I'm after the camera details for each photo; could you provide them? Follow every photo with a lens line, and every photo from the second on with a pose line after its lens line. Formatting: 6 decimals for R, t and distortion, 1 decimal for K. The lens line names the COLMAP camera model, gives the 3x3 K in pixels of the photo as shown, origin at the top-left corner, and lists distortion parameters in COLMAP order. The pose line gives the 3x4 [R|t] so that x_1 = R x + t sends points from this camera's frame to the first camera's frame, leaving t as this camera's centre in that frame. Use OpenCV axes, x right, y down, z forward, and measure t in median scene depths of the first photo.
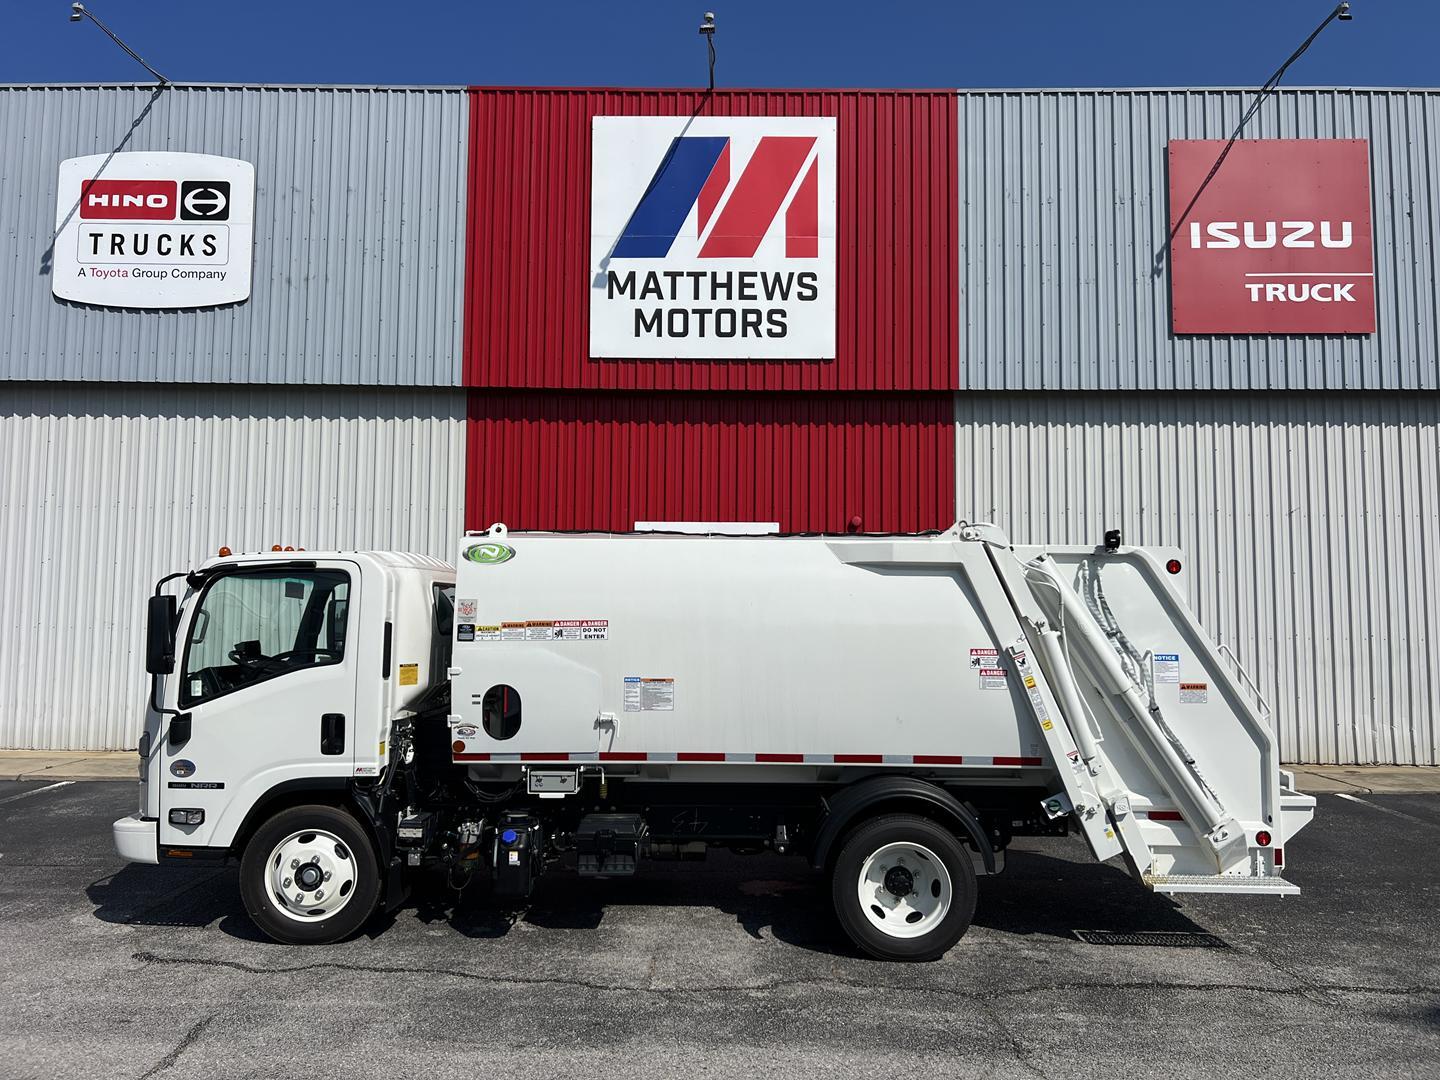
lens RADIAL K [[1087.5, 0, 715.6], [0, 1087.5, 529.8], [0, 0, 1]] dist [0.054179, -0.049042]
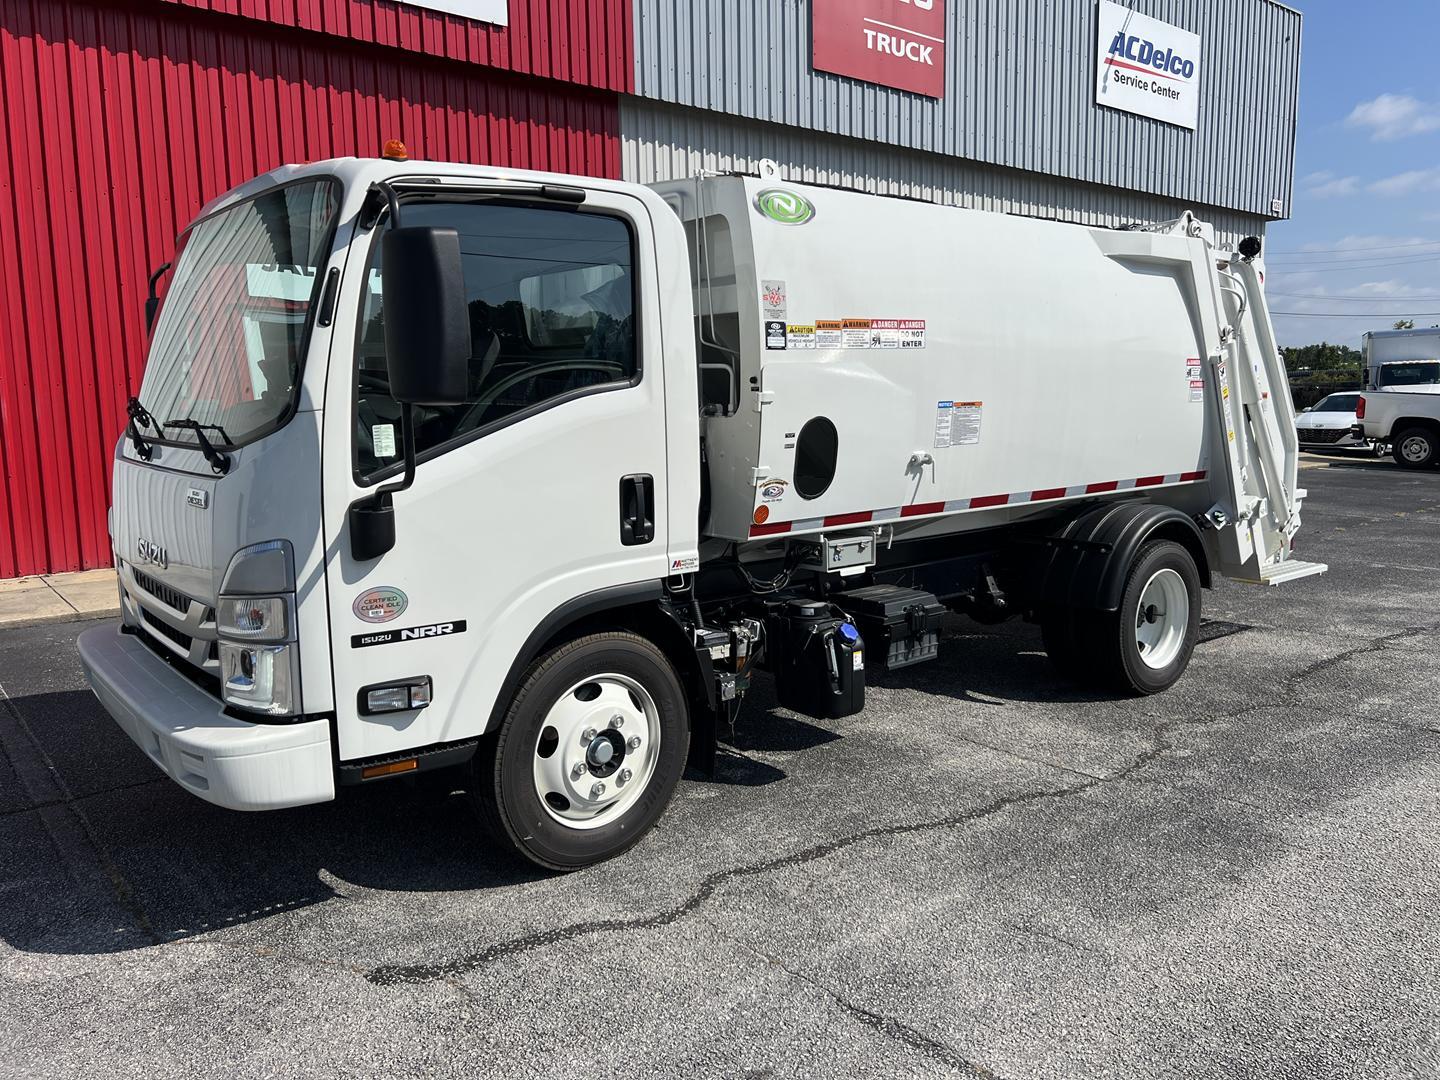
lens RADIAL K [[1087.5, 0, 717.9], [0, 1087.5, 530.5], [0, 0, 1]] dist [0.054179, -0.049042]
pose [[0.760165, -0.099850, 0.642012, -0.674339], [-0.033764, 0.980715, 0.192505, 0.086020], [-0.648852, -0.168013, 0.742134, 0.545912]]
